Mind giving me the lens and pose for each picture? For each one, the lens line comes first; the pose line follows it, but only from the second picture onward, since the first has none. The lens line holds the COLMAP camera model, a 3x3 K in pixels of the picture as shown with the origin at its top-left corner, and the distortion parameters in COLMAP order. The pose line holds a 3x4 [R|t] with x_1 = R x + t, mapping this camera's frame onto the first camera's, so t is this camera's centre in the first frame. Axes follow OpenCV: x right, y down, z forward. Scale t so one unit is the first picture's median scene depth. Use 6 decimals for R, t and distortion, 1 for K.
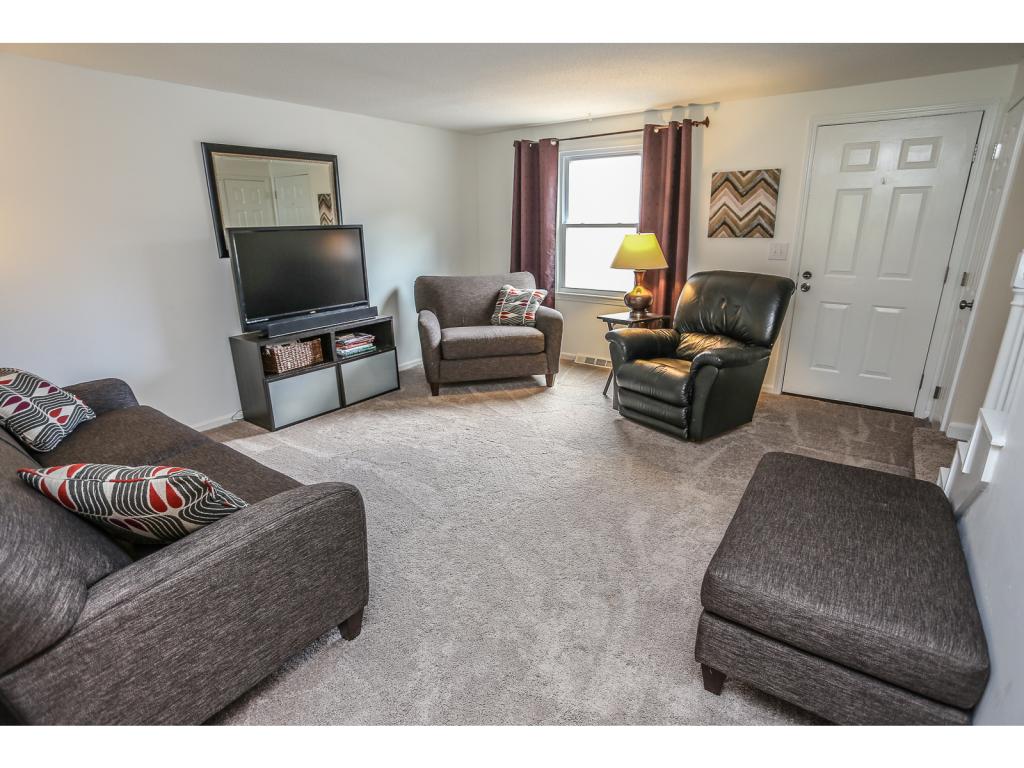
lens RADIAL K [[495.7, 0, 520.2], [0, 495.7, 383.2], [0, 0, 1]] dist [-0.062295, 0.019814]
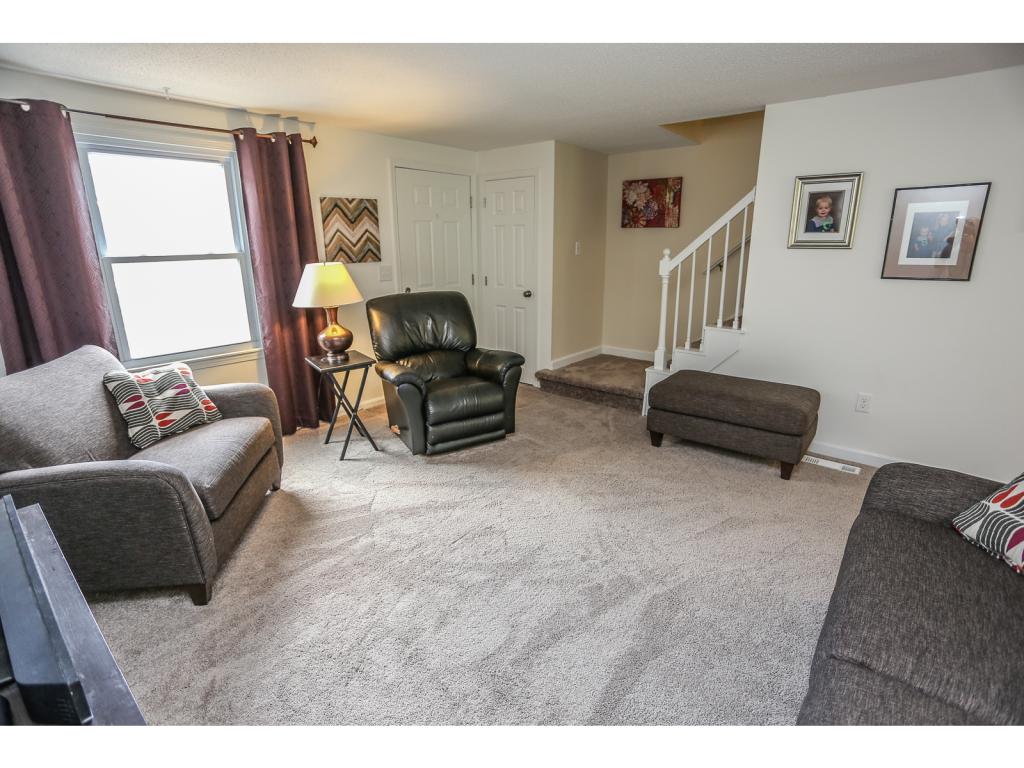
lens RADIAL K [[495.7, 0, 511.8], [0, 495.7, 384.3], [0, 0, 1]] dist [-0.062295, 0.019814]
pose [[0.073024, -0.265971, 0.961211, -0.584144], [0.312021, 0.921495, 0.231277, -0.202921], [-0.947265, 0.283030, 0.150280, 0.615708]]
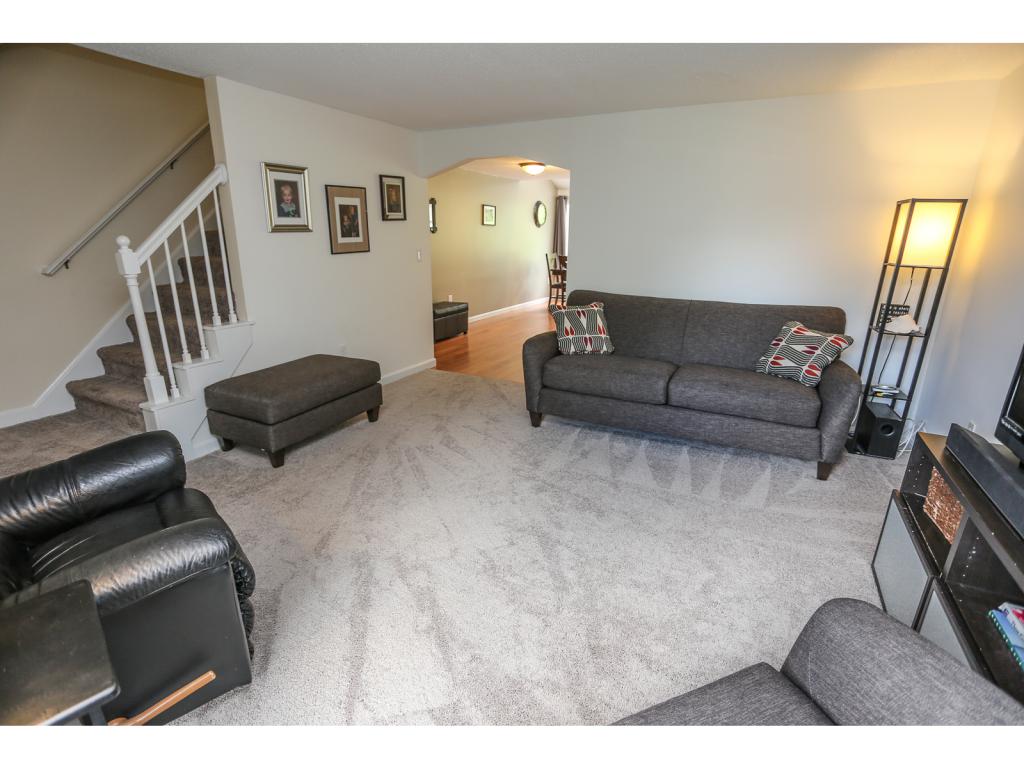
lens RADIAL K [[495.7, 0, 512.5], [0, 495.7, 387.3], [0, 0, 1]] dist [-0.062295, 0.019814]
pose [[-0.986864, 0.046040, -0.154853, 0.029111], [-0.052860, 0.813748, 0.578808, -0.374558], [0.152660, 0.579391, -0.800626, 1.137313]]
